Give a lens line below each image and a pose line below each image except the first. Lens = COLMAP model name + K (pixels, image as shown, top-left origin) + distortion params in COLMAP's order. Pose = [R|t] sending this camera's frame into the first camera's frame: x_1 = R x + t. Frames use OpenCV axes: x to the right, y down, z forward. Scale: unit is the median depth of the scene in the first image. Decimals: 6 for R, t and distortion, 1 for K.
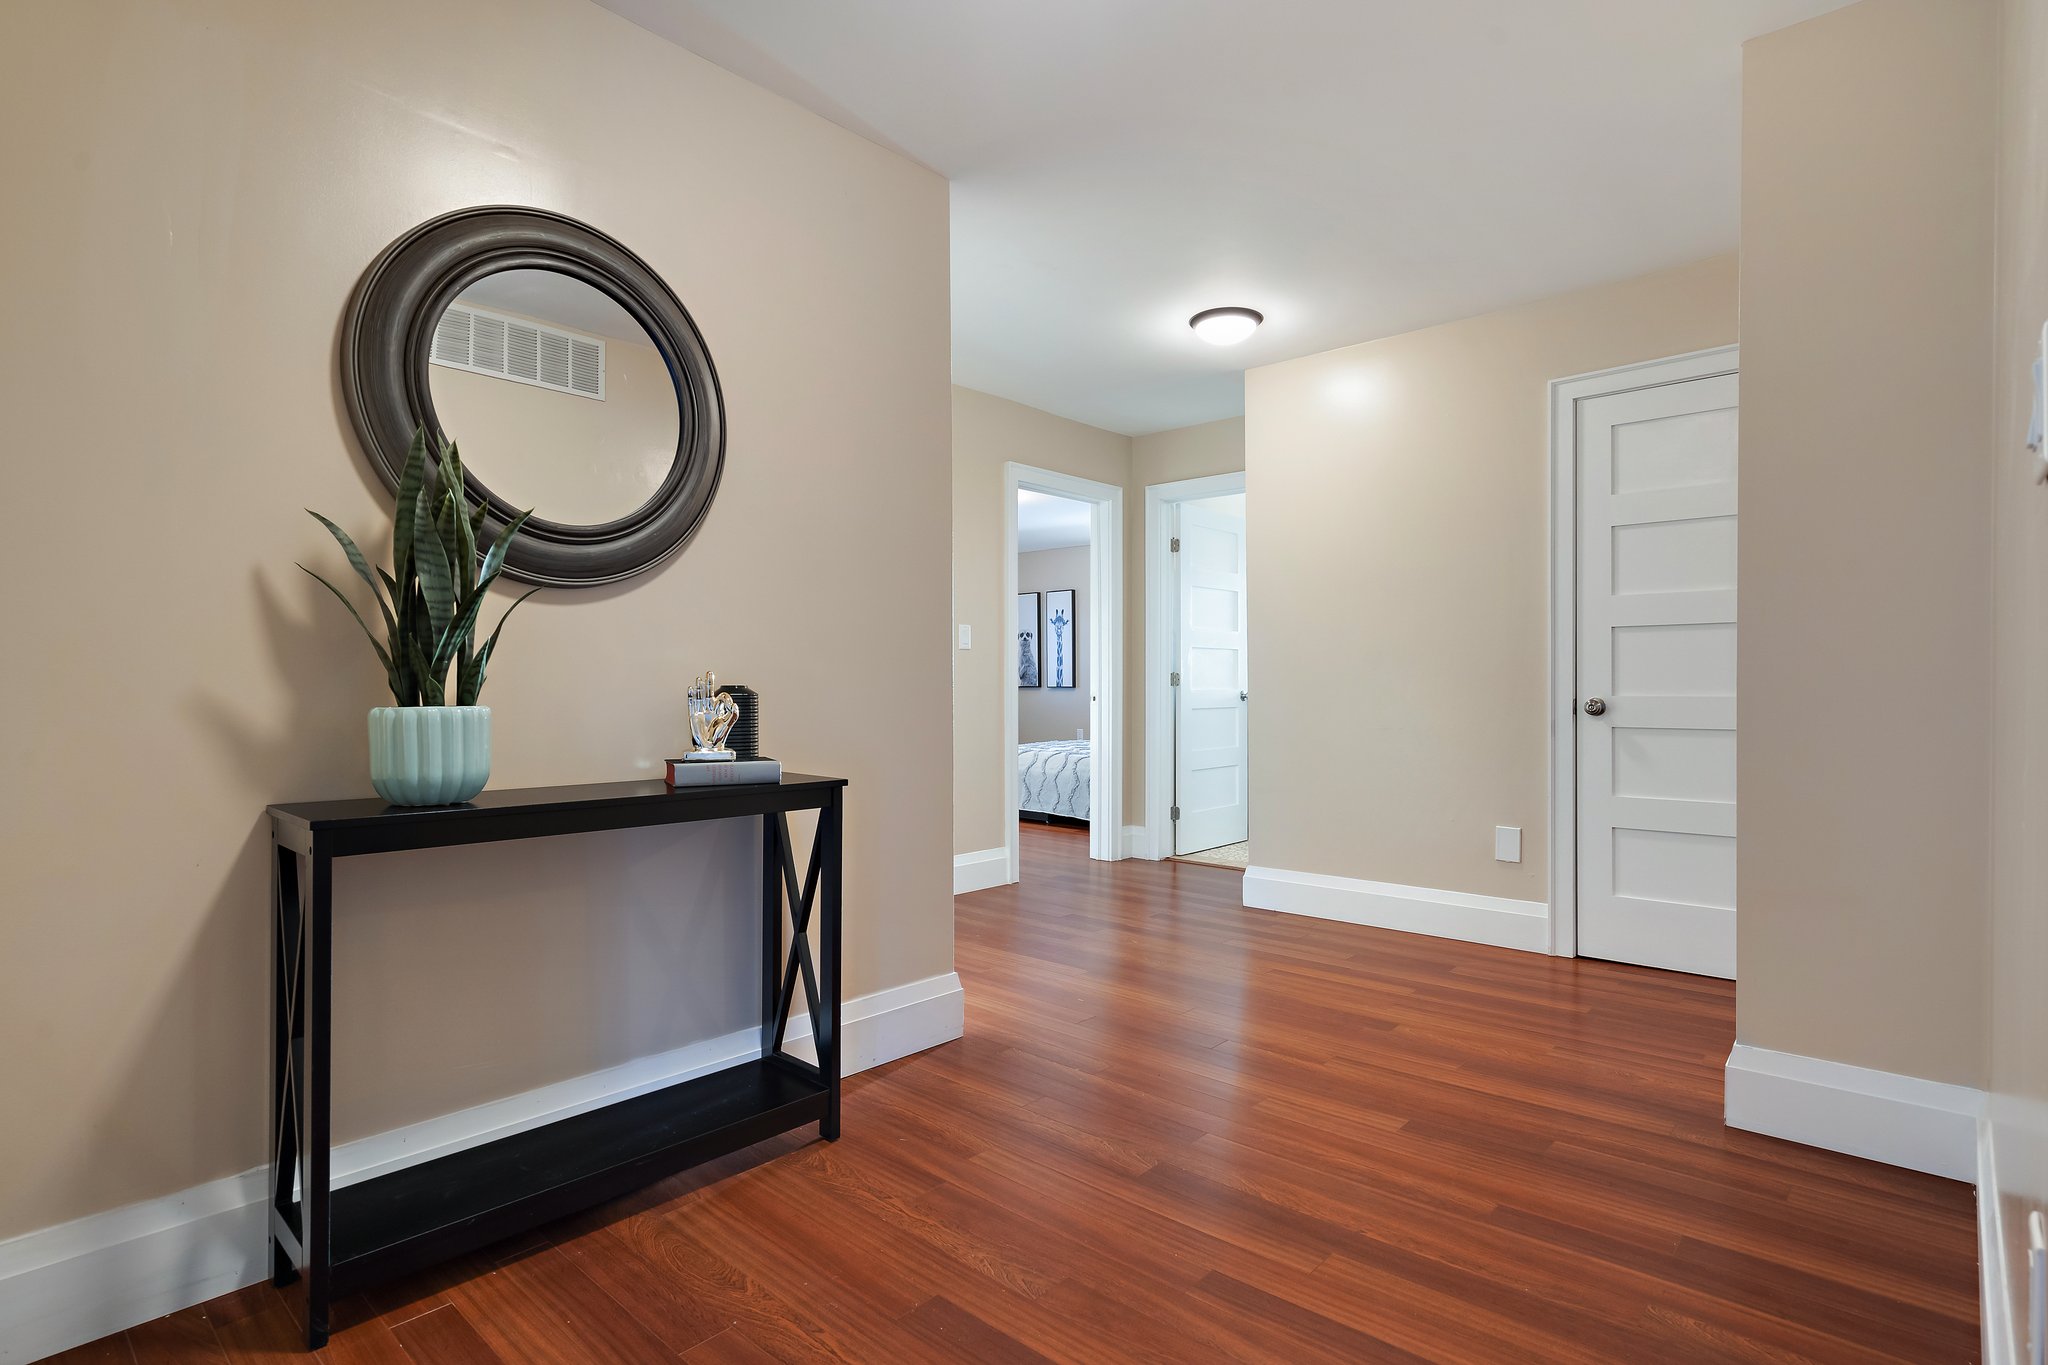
lens RADIAL K [[1008.3, 0, 1028.0], [0, 1008.3, 682.8], [0, 0, 1]] dist [0.002481, 0.000037]
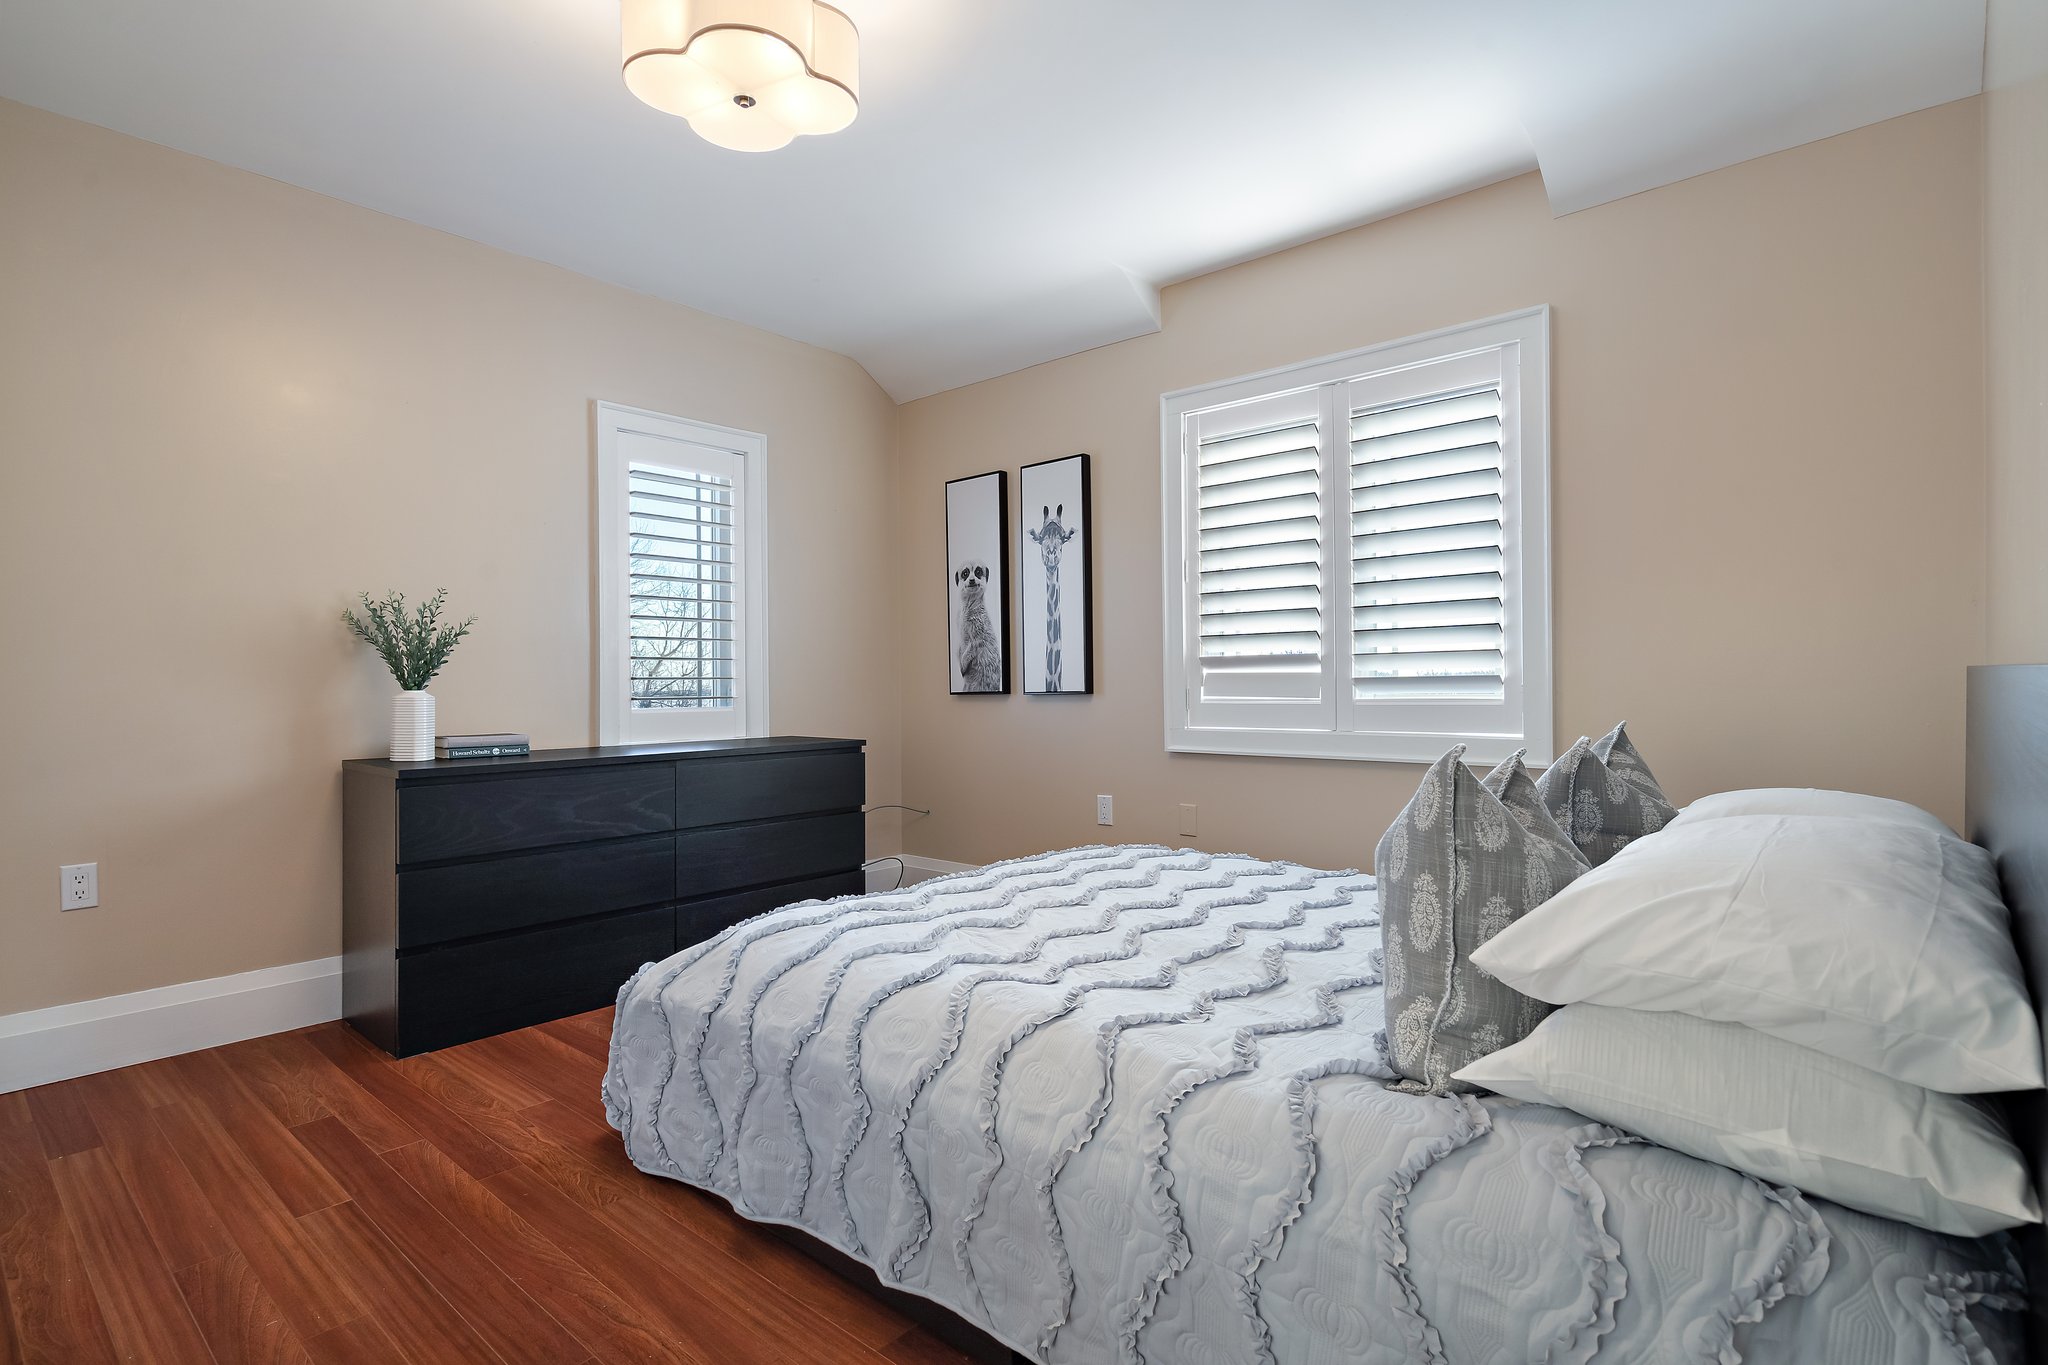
lens RADIAL K [[1008.3, 0, 1020.5], [0, 1008.3, 686.8], [0, 0, 1]] dist [0.002481, 0.000037]
pose [[0.999787, -0.008614, 0.018751, 0.009489], [0.008665, 0.999959, -0.002671, 0.003008], [-0.018727, 0.002833, 0.999821, 0.575093]]
